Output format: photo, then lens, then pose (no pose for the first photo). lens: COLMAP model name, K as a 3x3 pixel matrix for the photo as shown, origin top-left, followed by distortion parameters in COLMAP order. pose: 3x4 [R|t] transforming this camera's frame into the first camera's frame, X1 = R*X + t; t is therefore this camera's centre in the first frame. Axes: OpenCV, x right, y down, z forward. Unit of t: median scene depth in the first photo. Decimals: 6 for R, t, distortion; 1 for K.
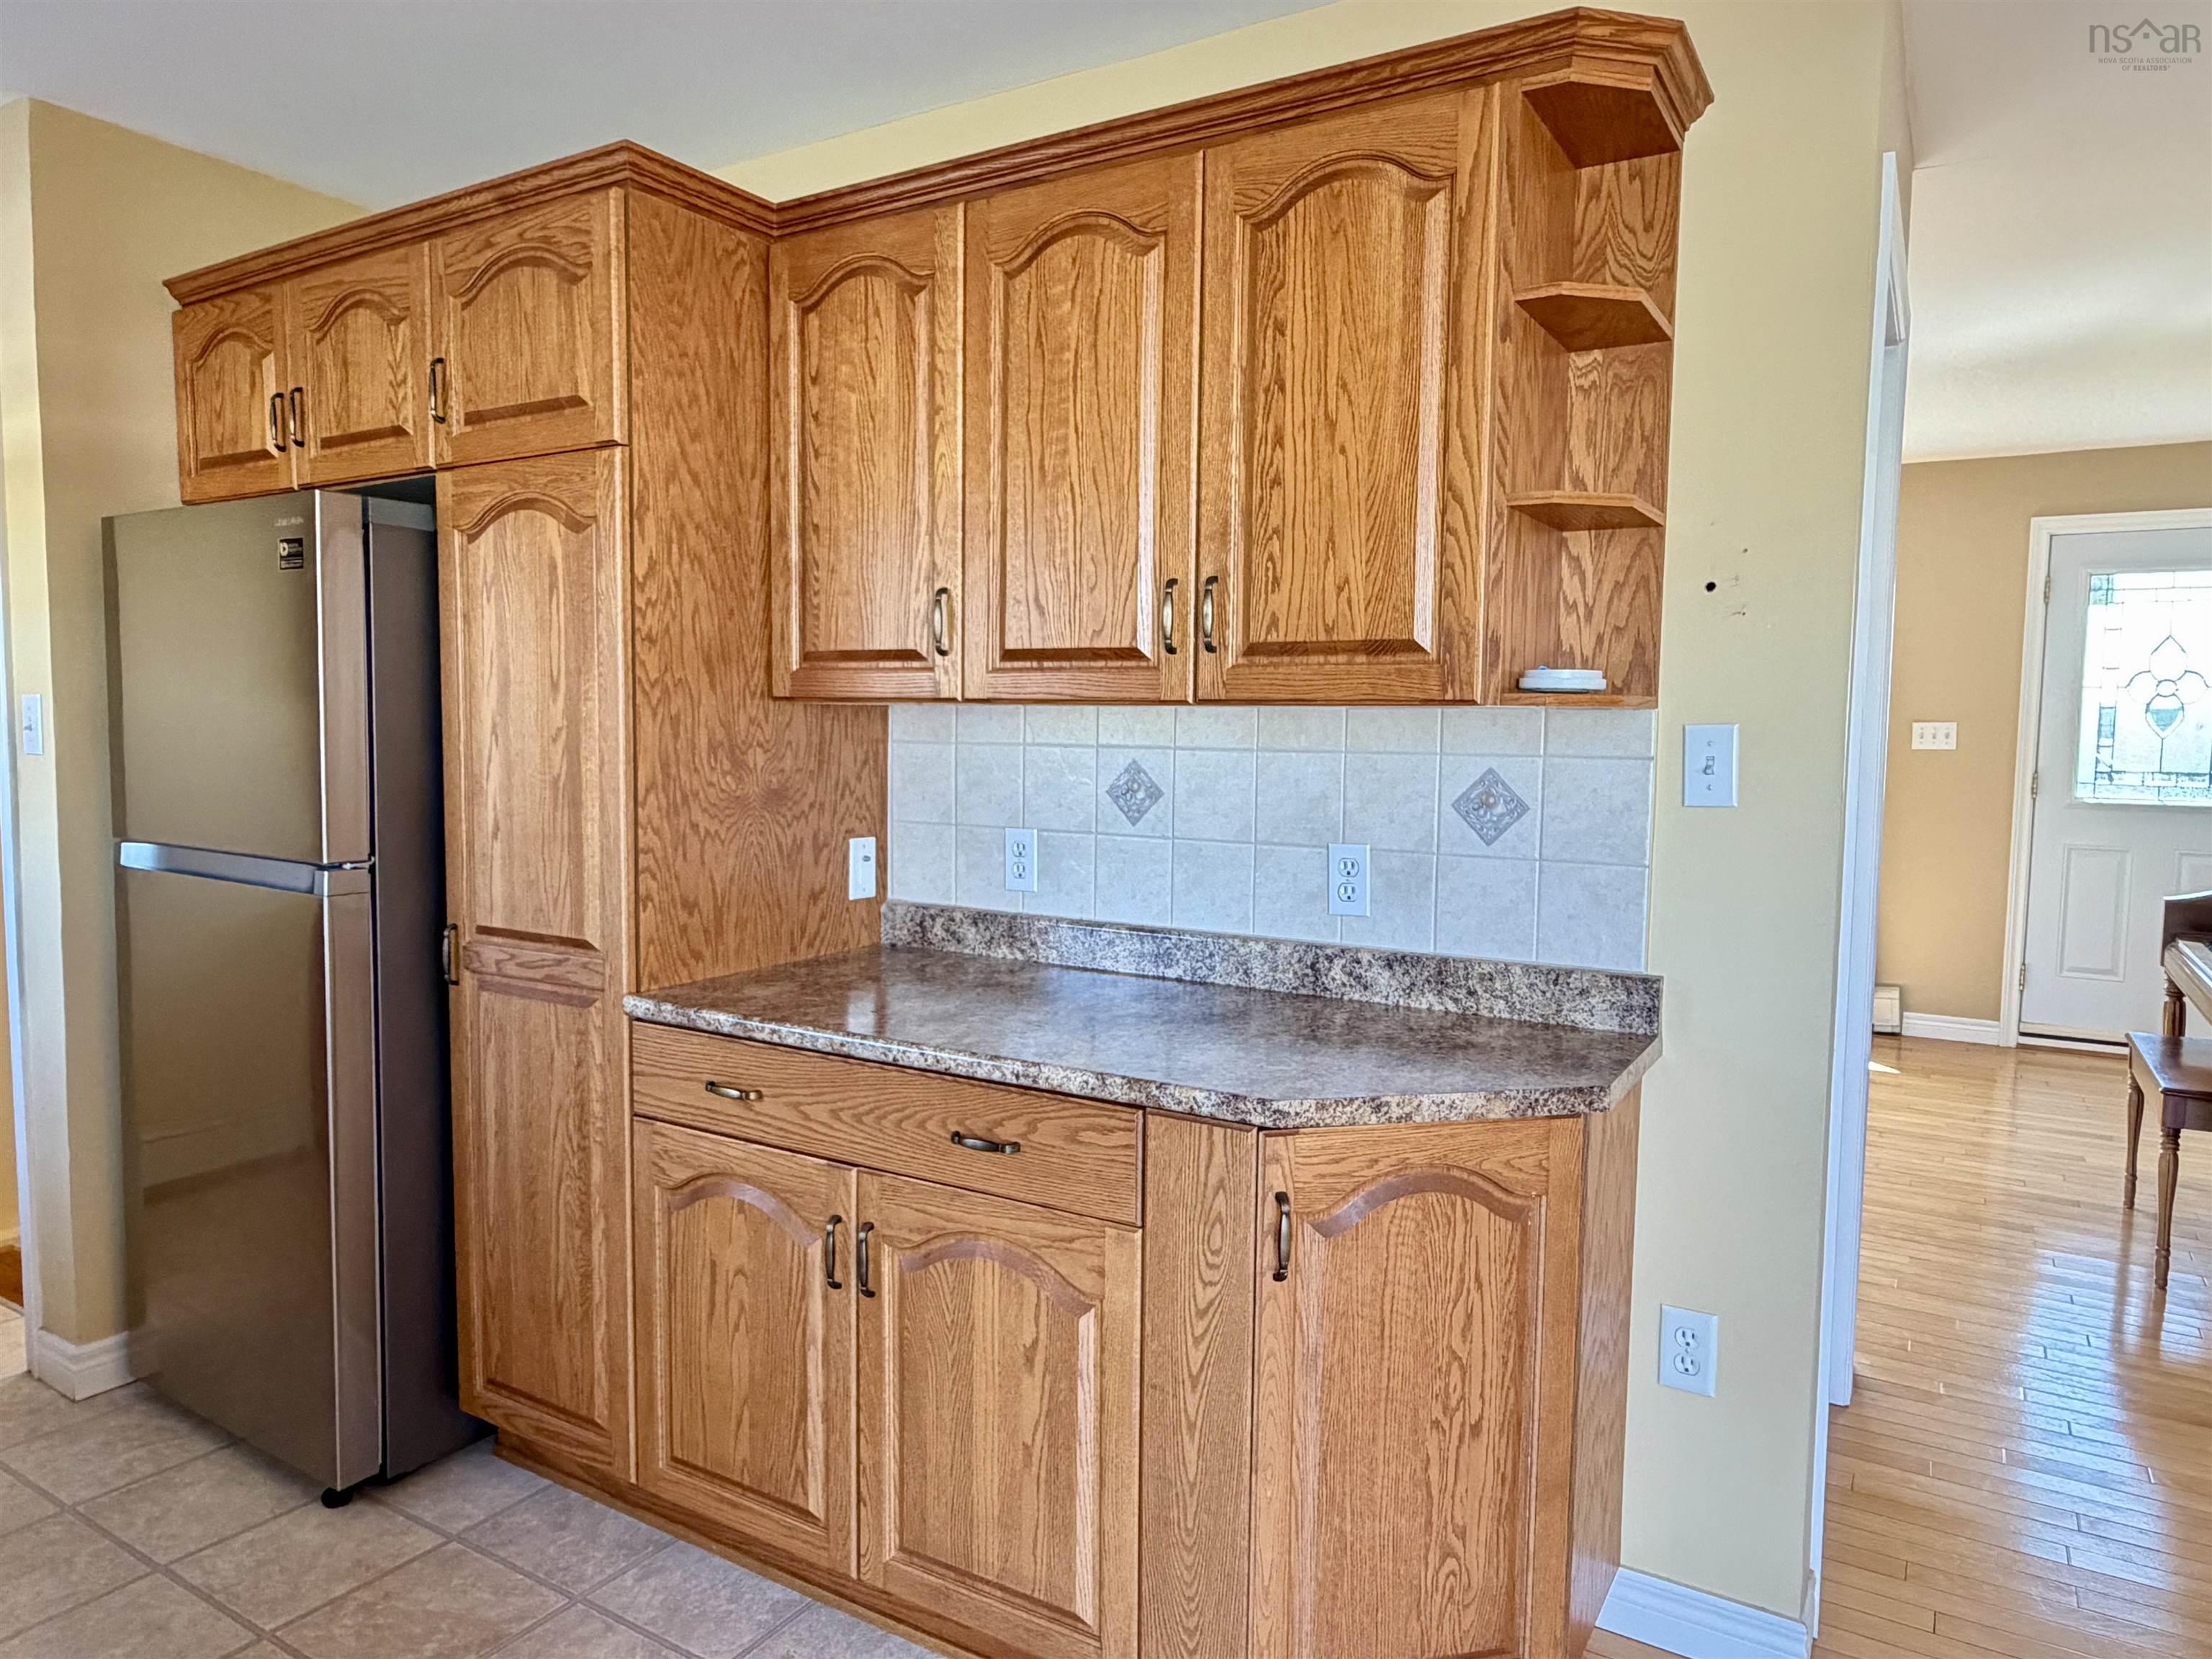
lens RADIAL K [[1424.7, 0, 1073.6], [0, 1424.7, 832.5], [0, 0, 1]] dist [0.000770, 0.004797]
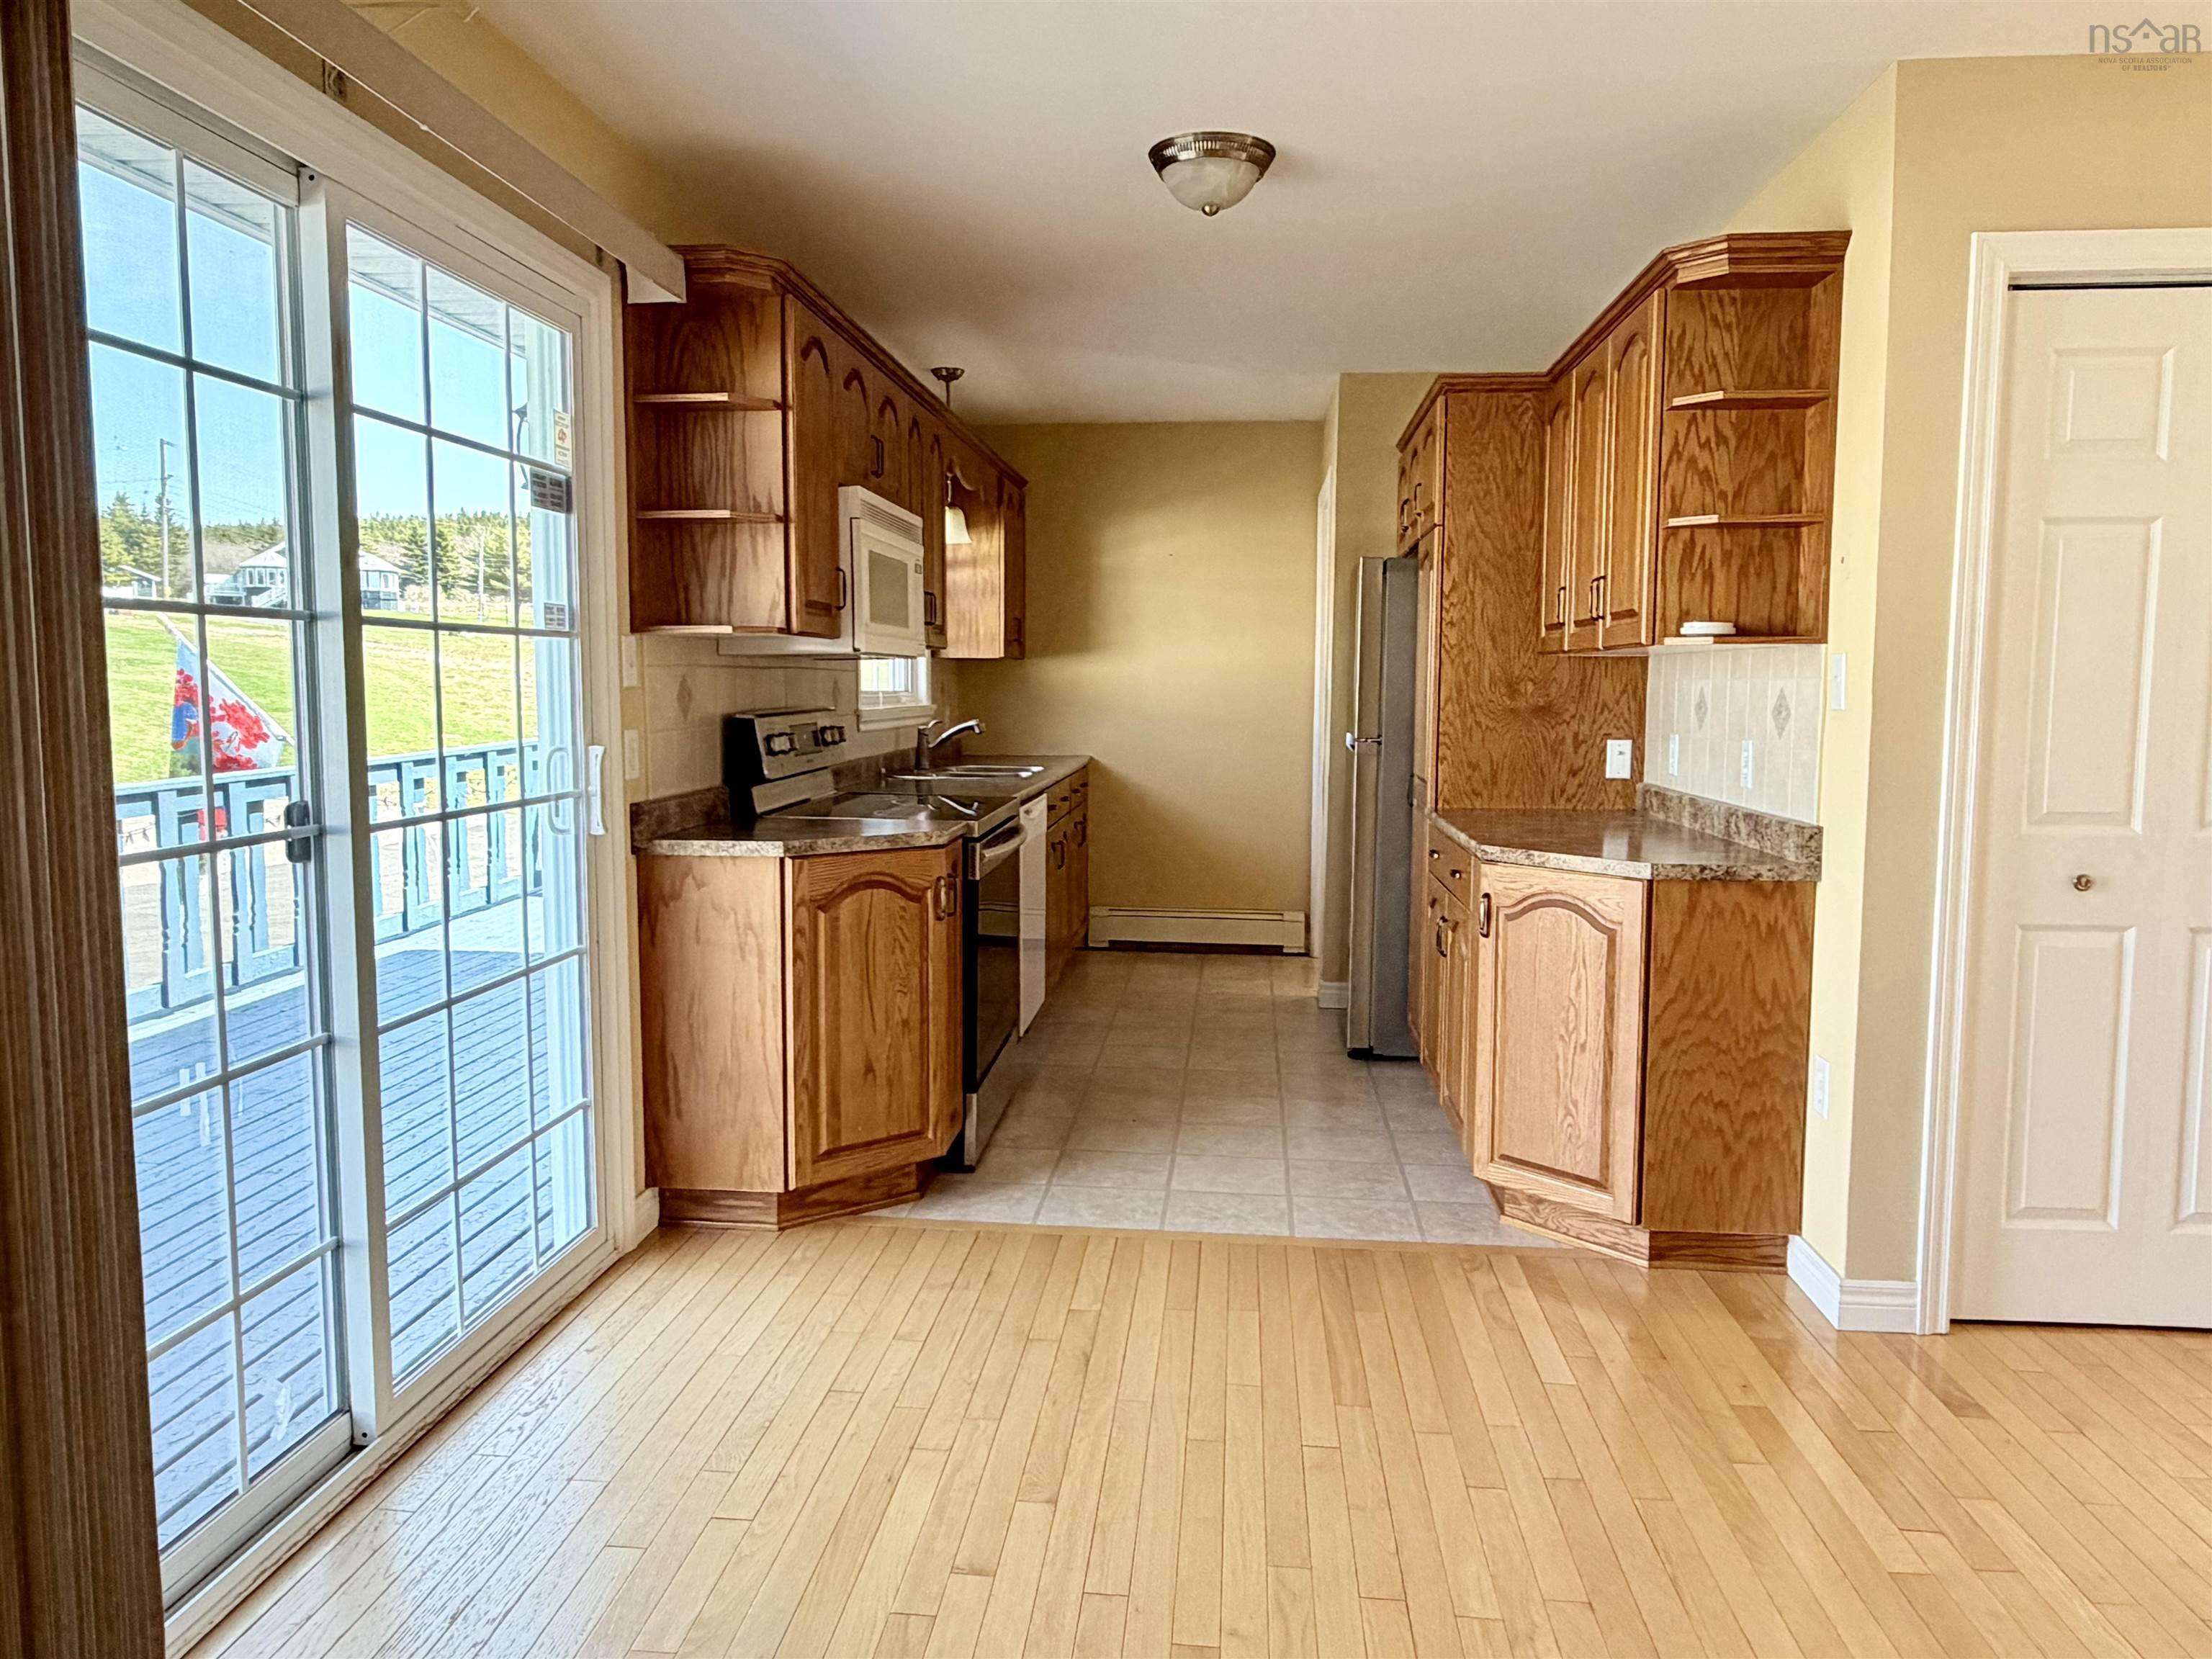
lens RADIAL K [[1537.6, 0, 1098.2], [0, 1537.6, 821.2], [0, 0, 1]] dist [0.022857, -0.021143]
pose [[0.444309, 0.073261, -0.892873, 1.358048], [-0.073973, 0.996247, 0.044933, 0.071513], [0.892814, 0.046084, 0.448061, -0.341134]]
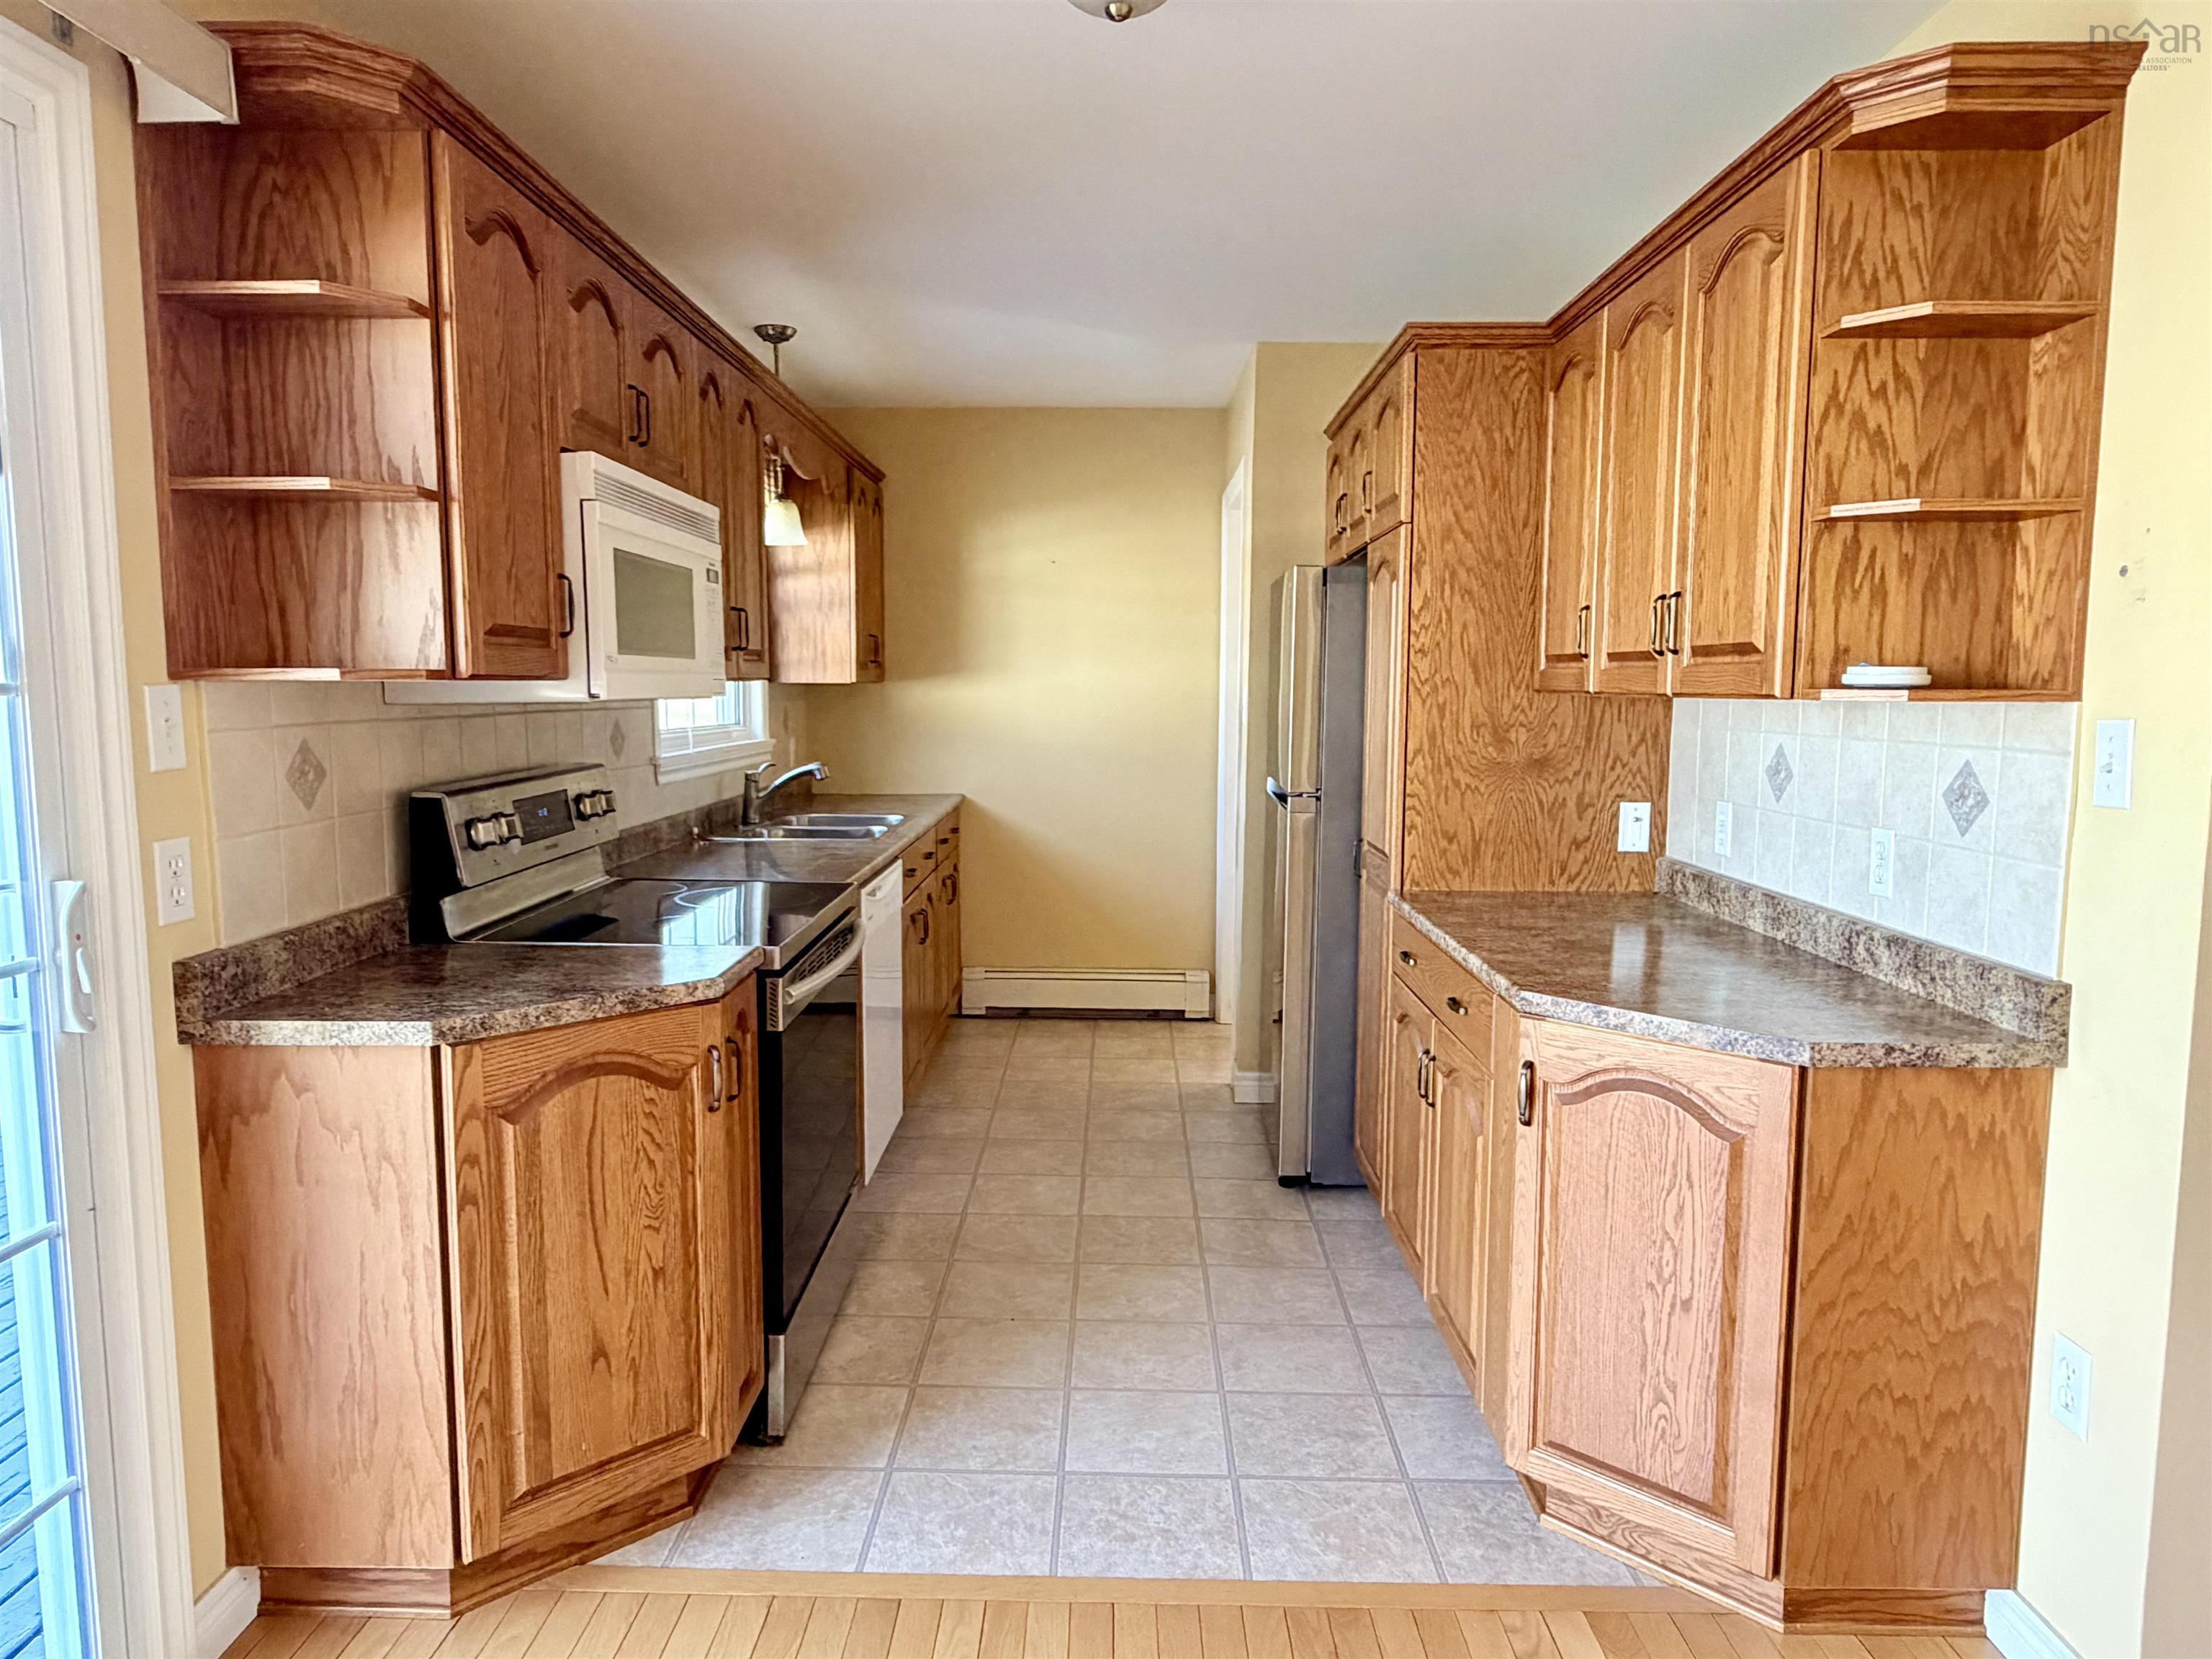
lens RADIAL K [[1424.7, 0, 1098.5], [0, 1424.7, 832.9], [0, 0, 1]] dist [0.000770, 0.004797]
pose [[0.515058, 0.082289, -0.853196, 0.797917], [-0.069335, 0.996119, 0.054217, -0.005651], [0.854346, 0.031231, 0.518765, -0.043004]]
